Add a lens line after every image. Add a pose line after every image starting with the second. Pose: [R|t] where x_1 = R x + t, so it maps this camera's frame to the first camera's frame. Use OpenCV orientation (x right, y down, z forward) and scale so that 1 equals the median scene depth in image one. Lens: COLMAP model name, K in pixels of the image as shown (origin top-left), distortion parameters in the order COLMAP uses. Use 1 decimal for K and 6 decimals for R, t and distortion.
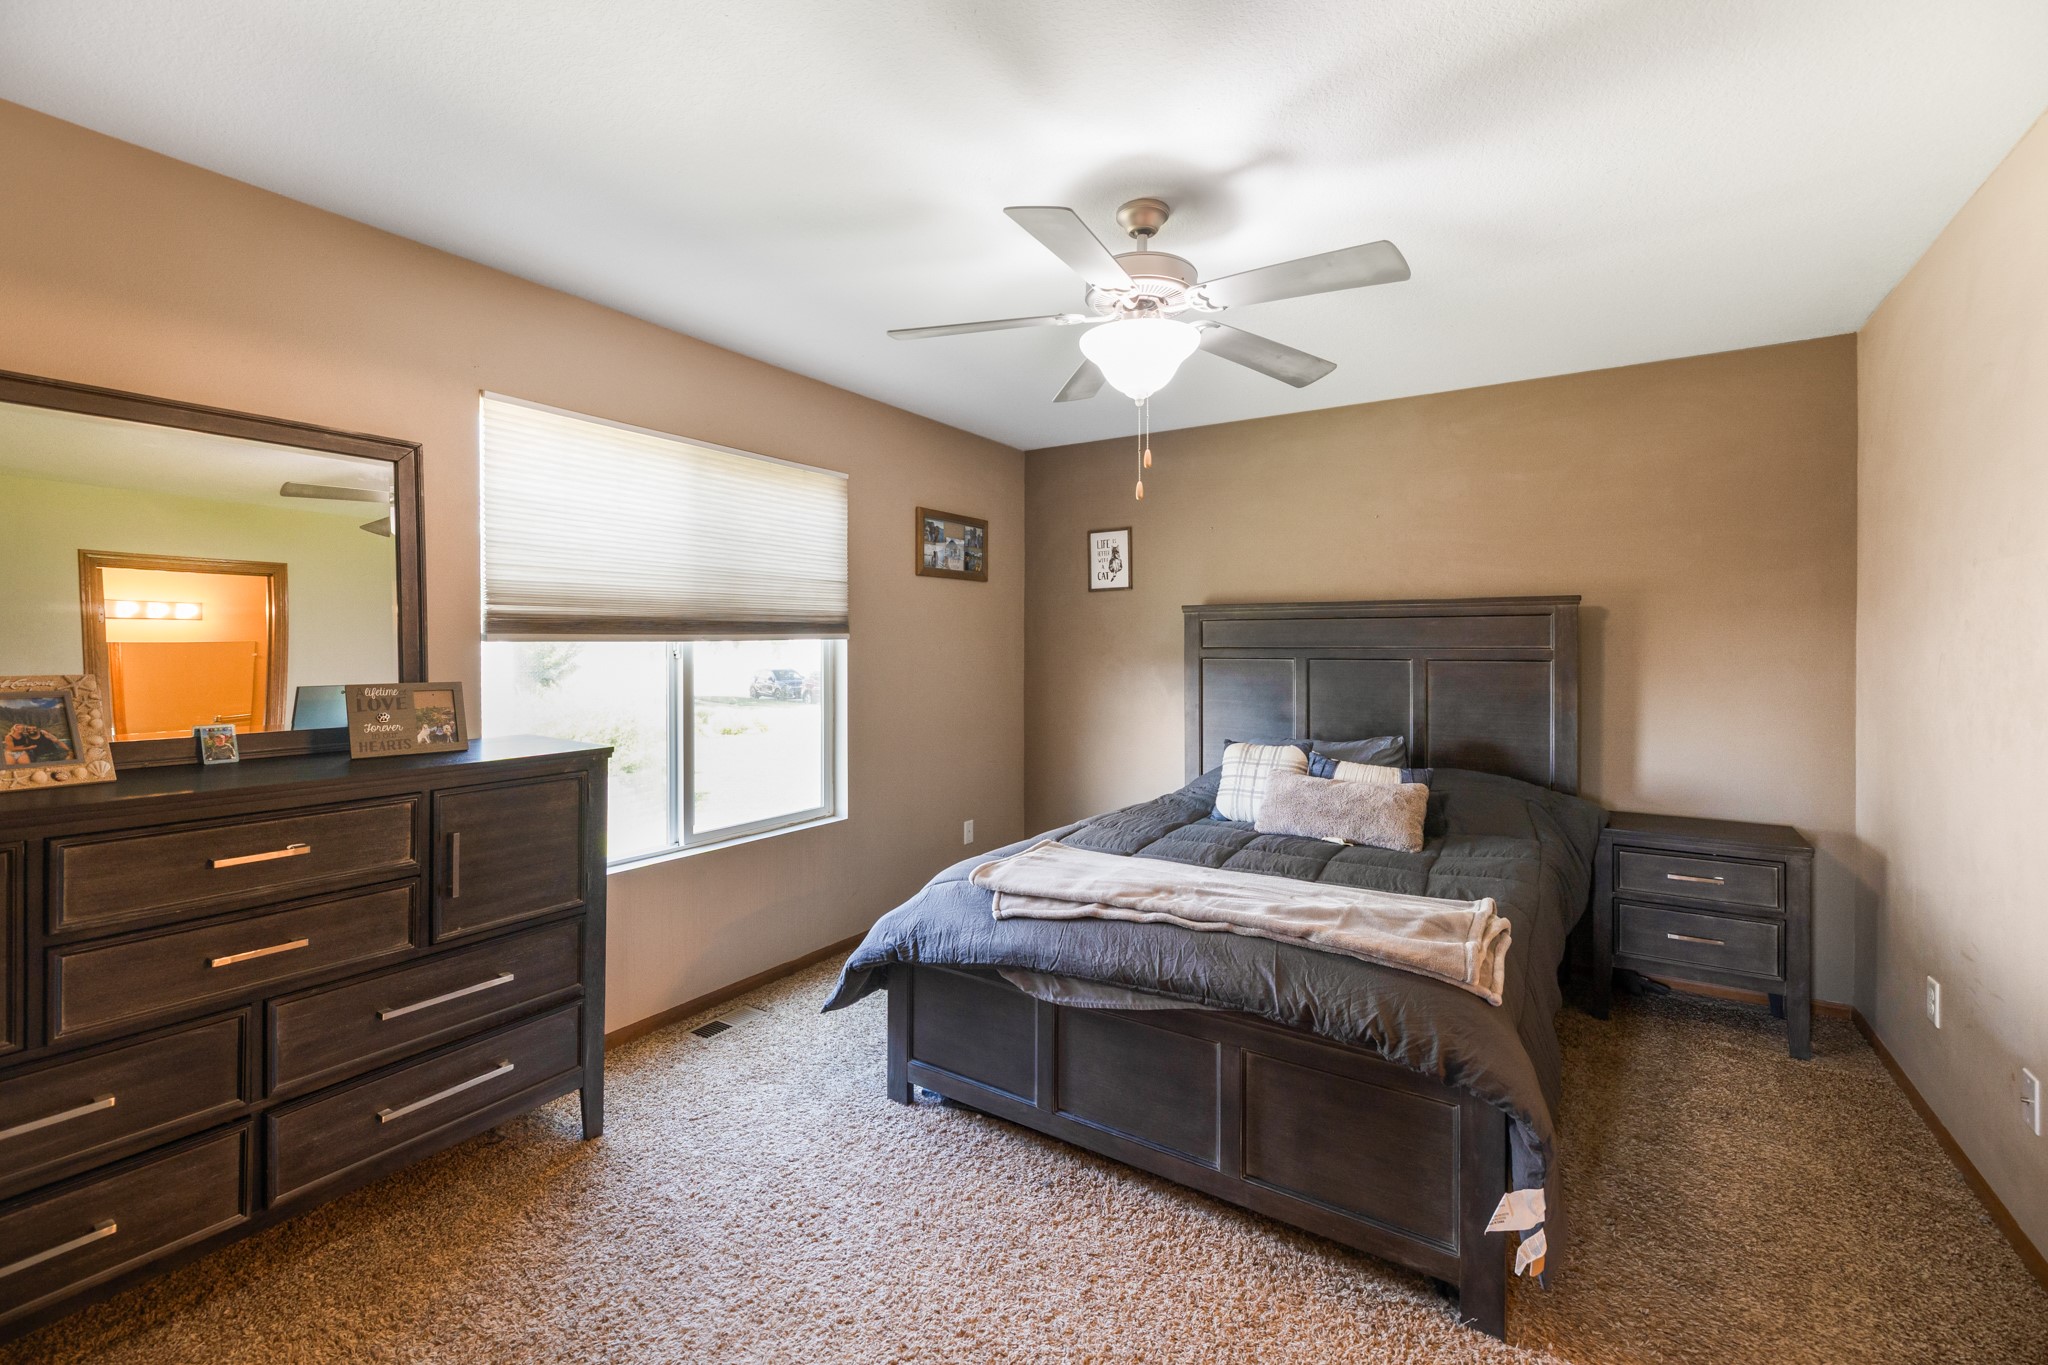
lens RADIAL K [[873.2, 0, 1016.7], [0, 873.2, 654.5], [0, 0, 1]] dist [-0.000084, 0.000064]
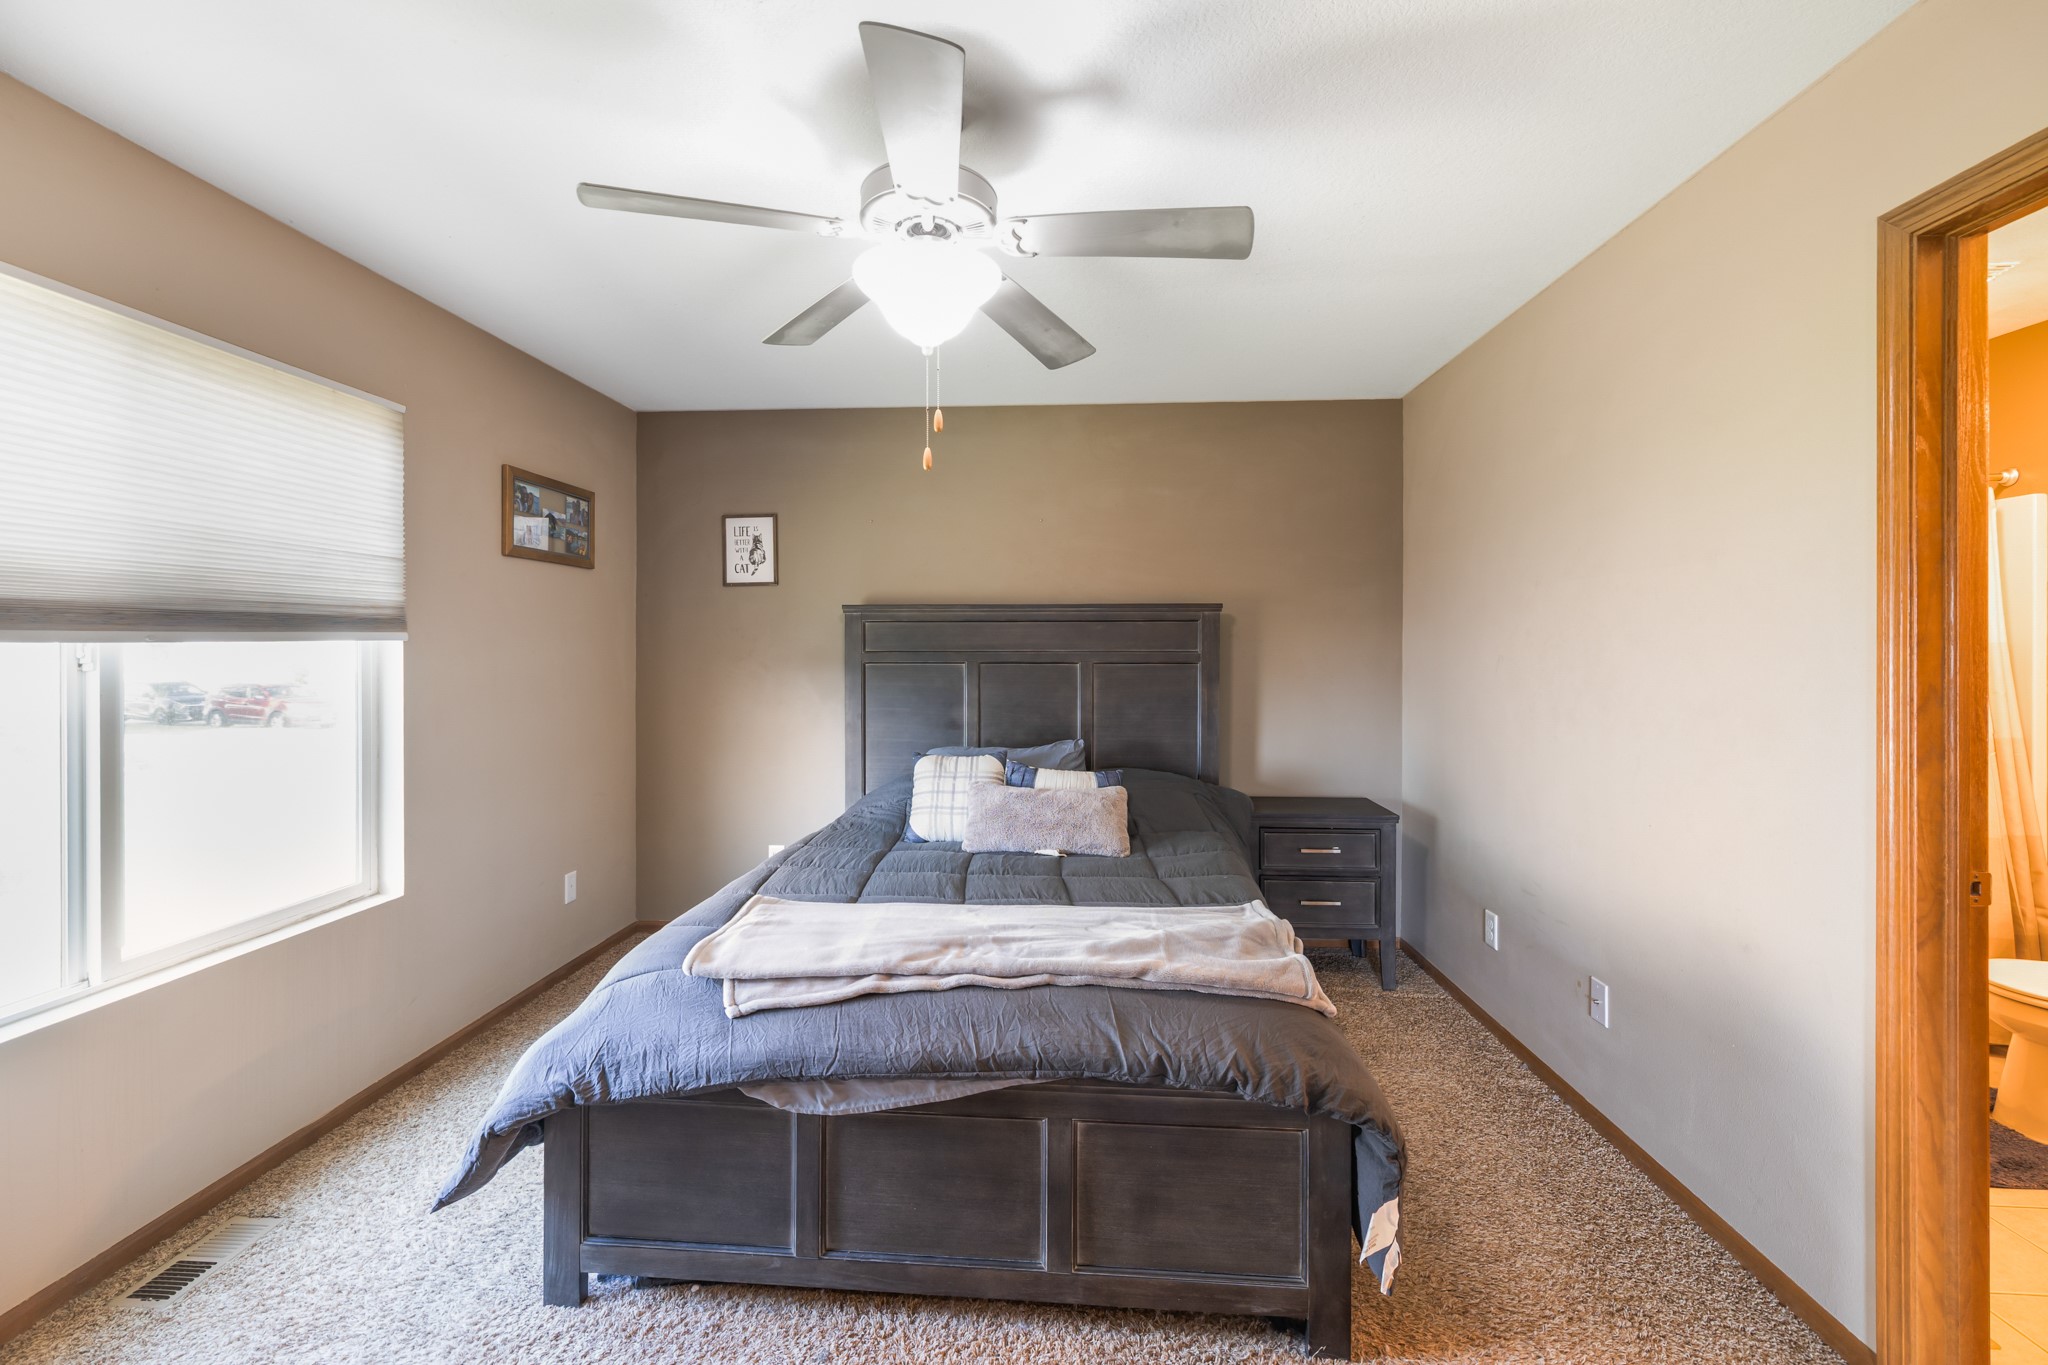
lens RADIAL K [[873.2, 0, 1016.7], [0, 873.2, 654.5], [0, 0, 1]] dist [-0.000084, 0.000064]
pose [[0.871691, -0.003004, 0.490047, -0.160609], [0.005249, 0.999981, -0.003206, -0.001646], [-0.490028, 0.005366, 0.871690, 0.214826]]
